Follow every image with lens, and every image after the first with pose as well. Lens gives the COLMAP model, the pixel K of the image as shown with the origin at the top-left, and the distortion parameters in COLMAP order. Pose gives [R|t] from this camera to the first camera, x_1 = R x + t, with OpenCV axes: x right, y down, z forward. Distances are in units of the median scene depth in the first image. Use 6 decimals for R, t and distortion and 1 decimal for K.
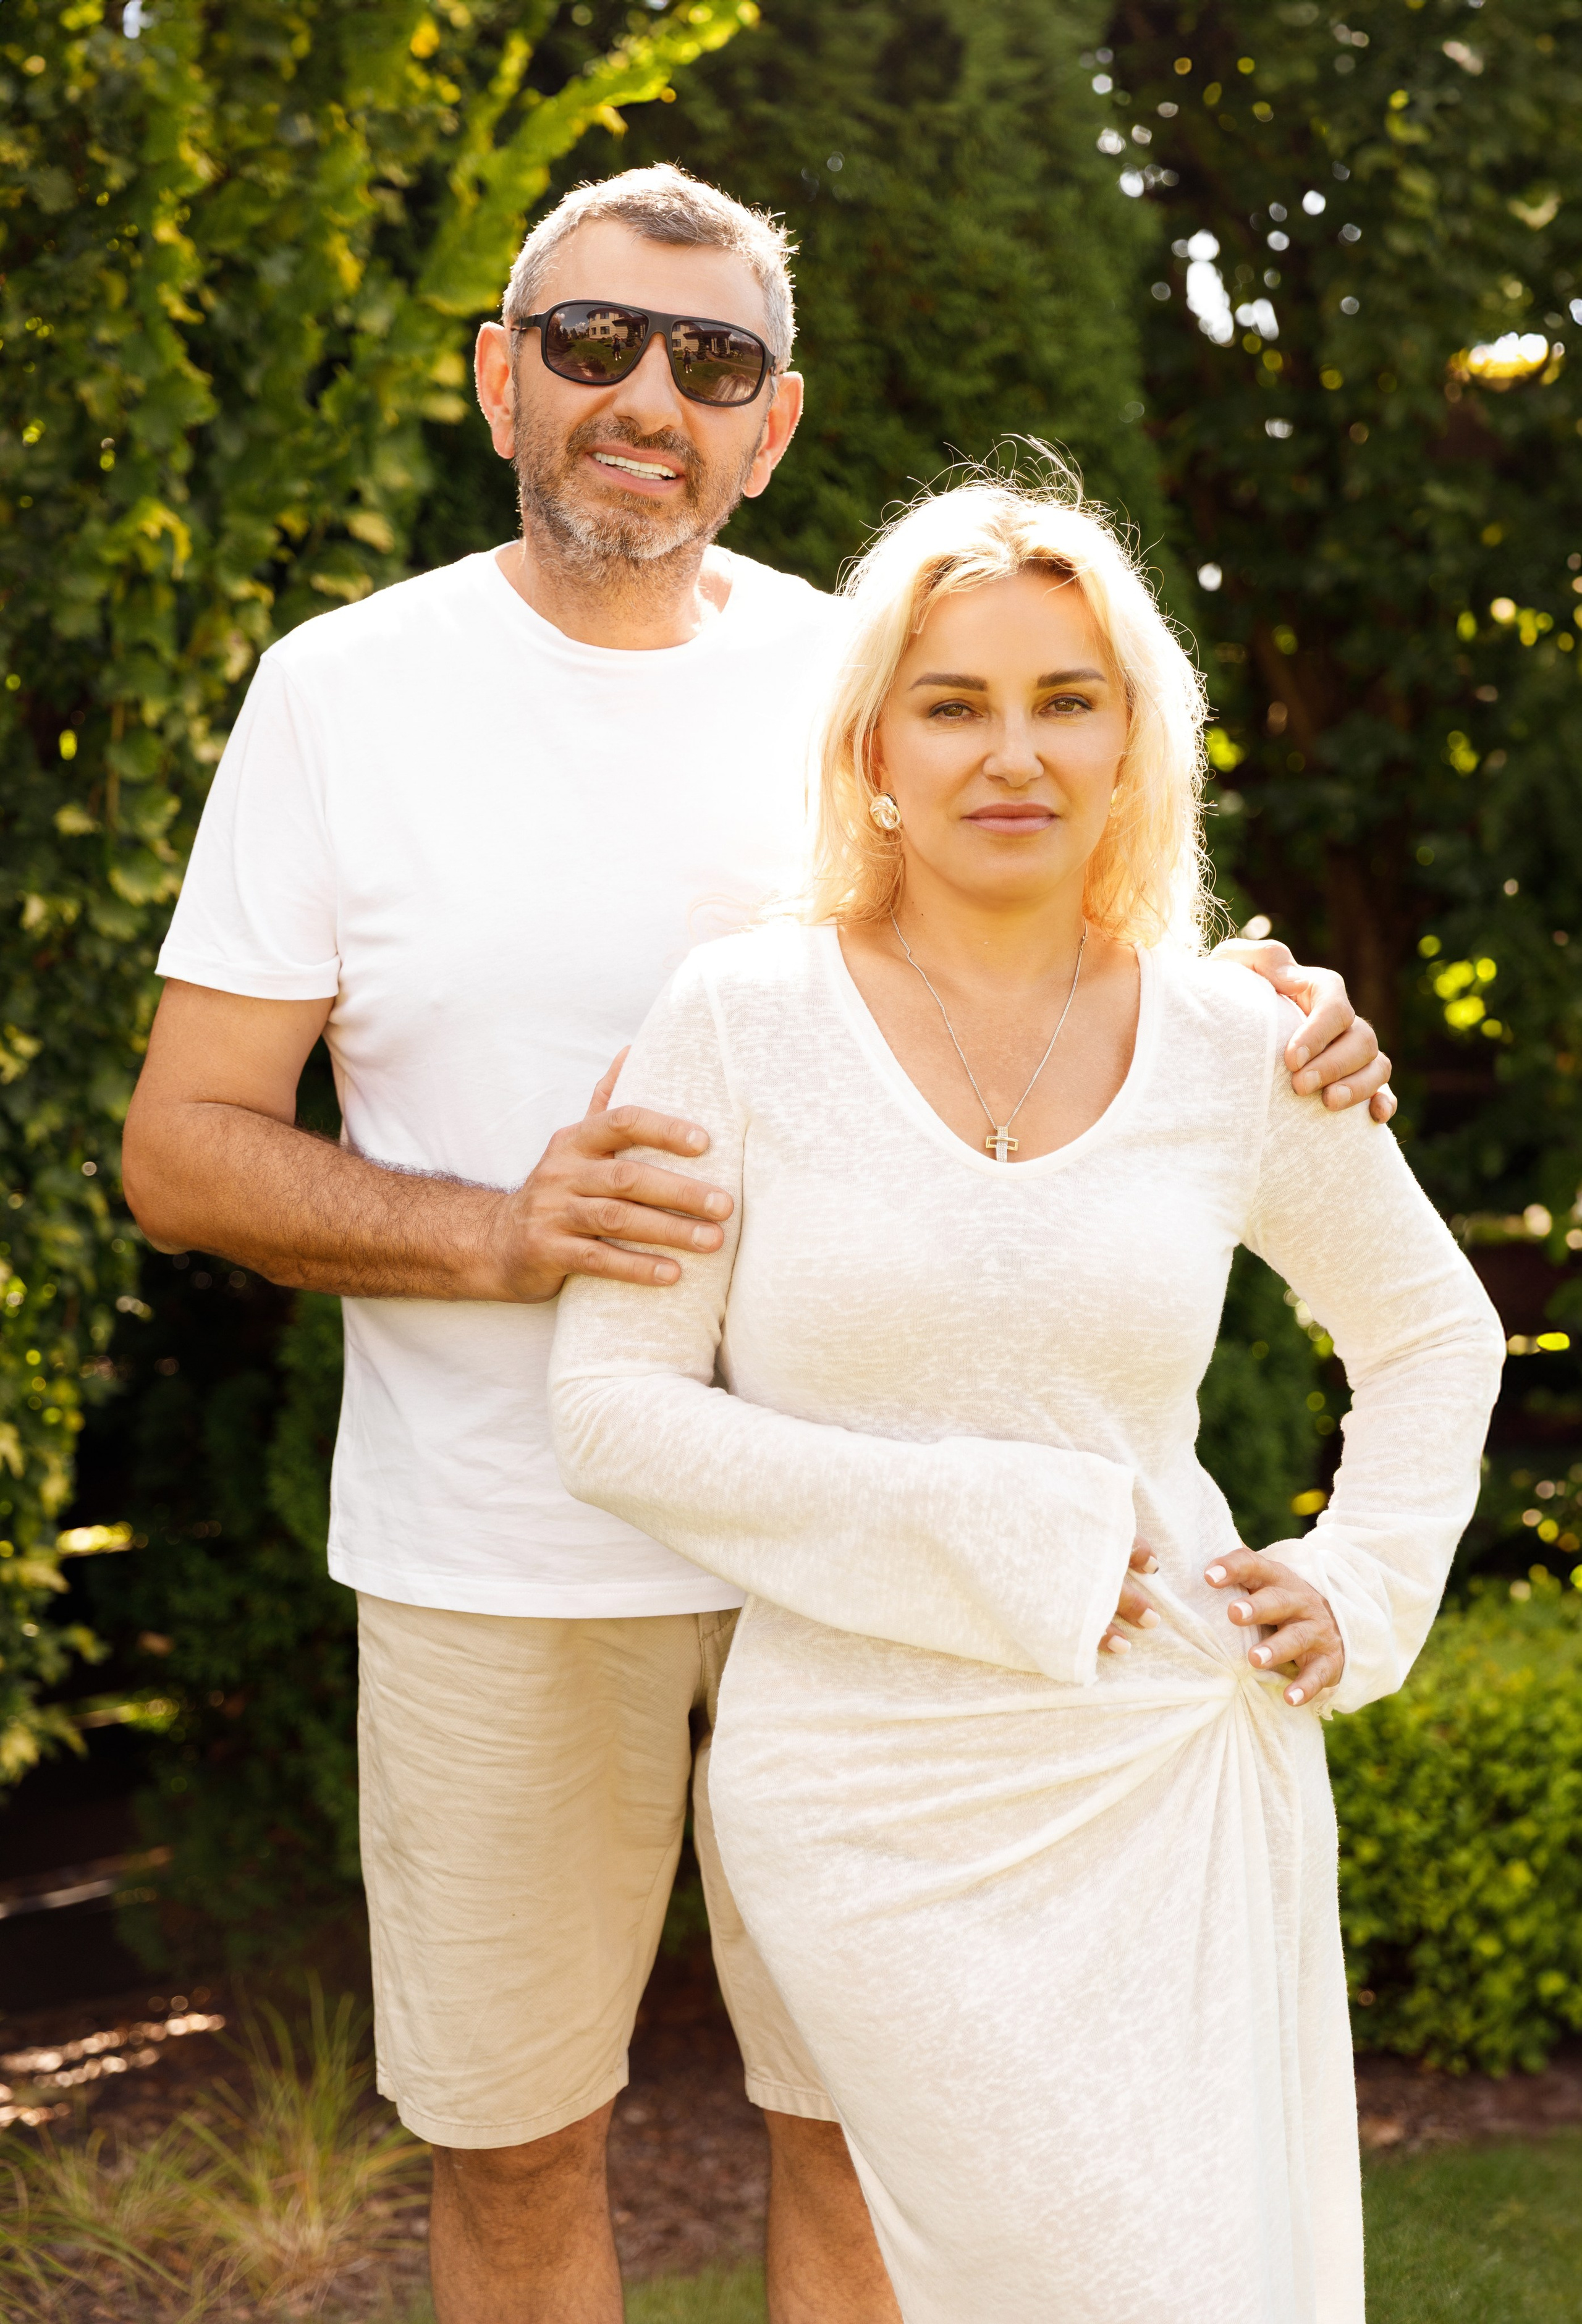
lens RADIAL K [[4758.7, 0, 791.0], [0, 4758.7, 1162.0], [0, 0, 1]] dist [0.532860, -5.779935]
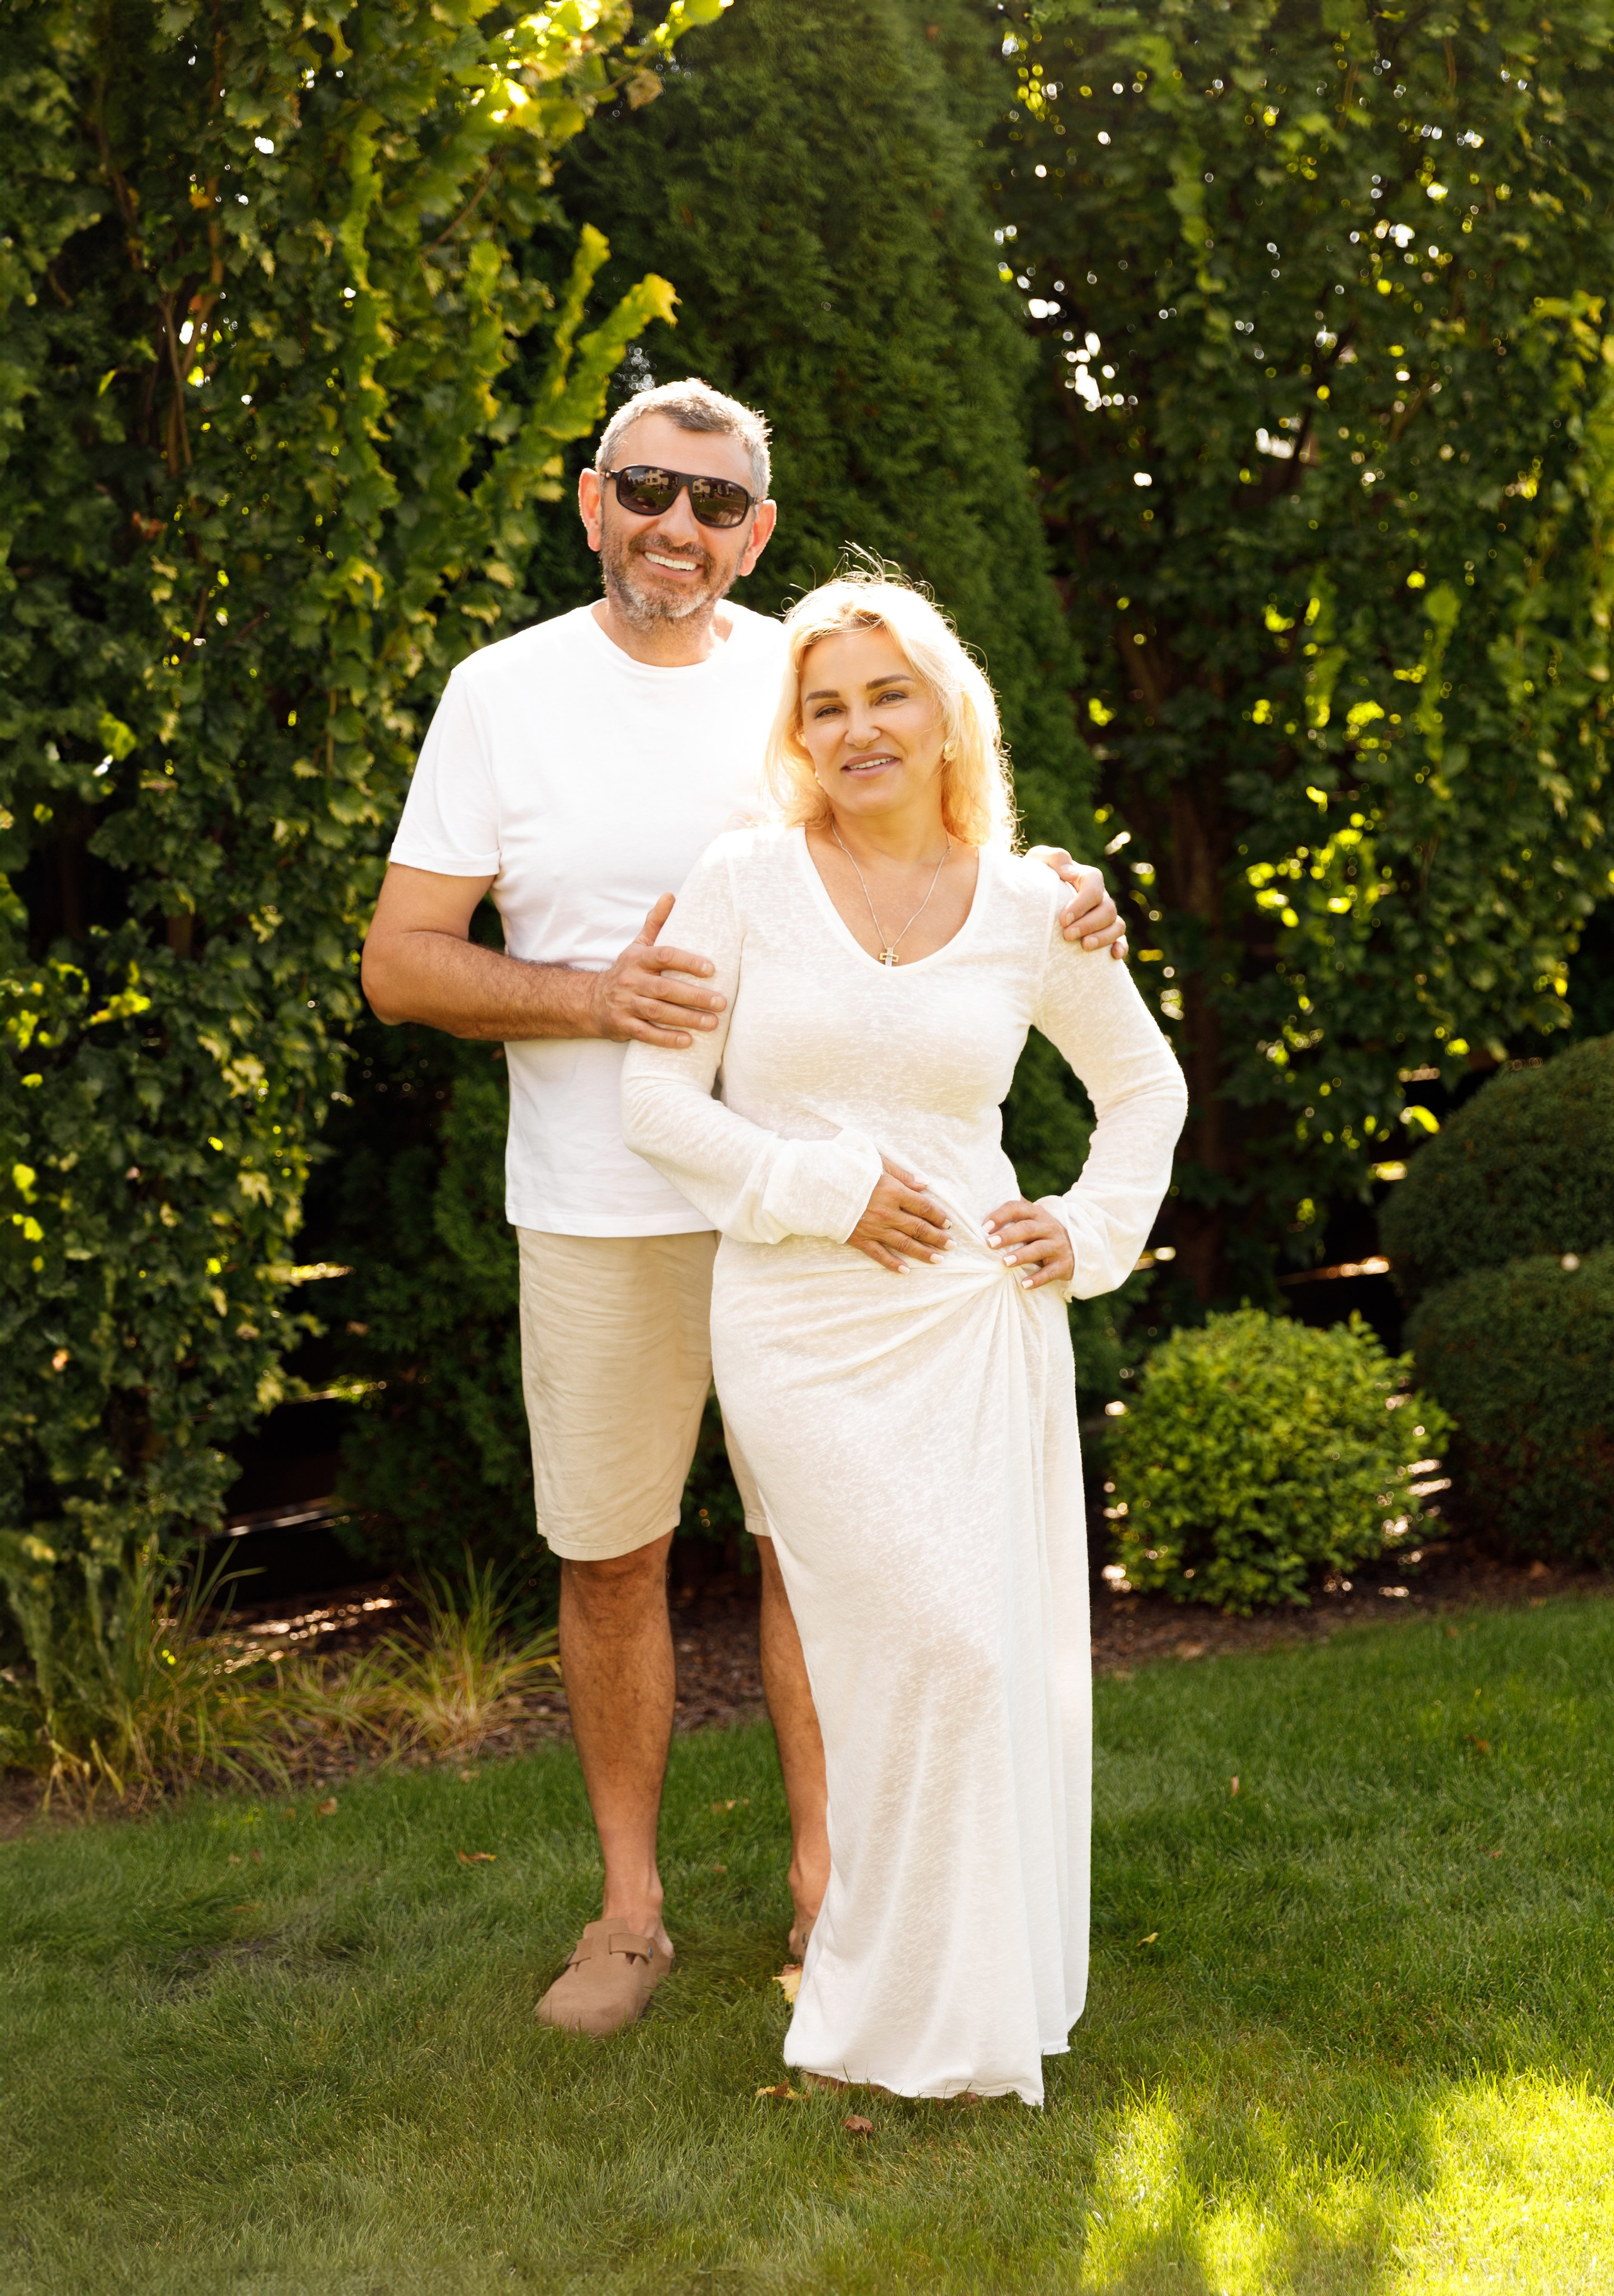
lens RADIAL K [[4870.0, 0, 930.5], [0, 4870.0, 1147.1], [0, 0, 1]] dist [0.610896, -11.268471]
pose [[0.999846, -0.007957, 0.015656, 0.021709], [0.007822, 0.999932, 0.008694, 0.035216], [-0.015724, -0.008570, 0.999840, -0.537554]]
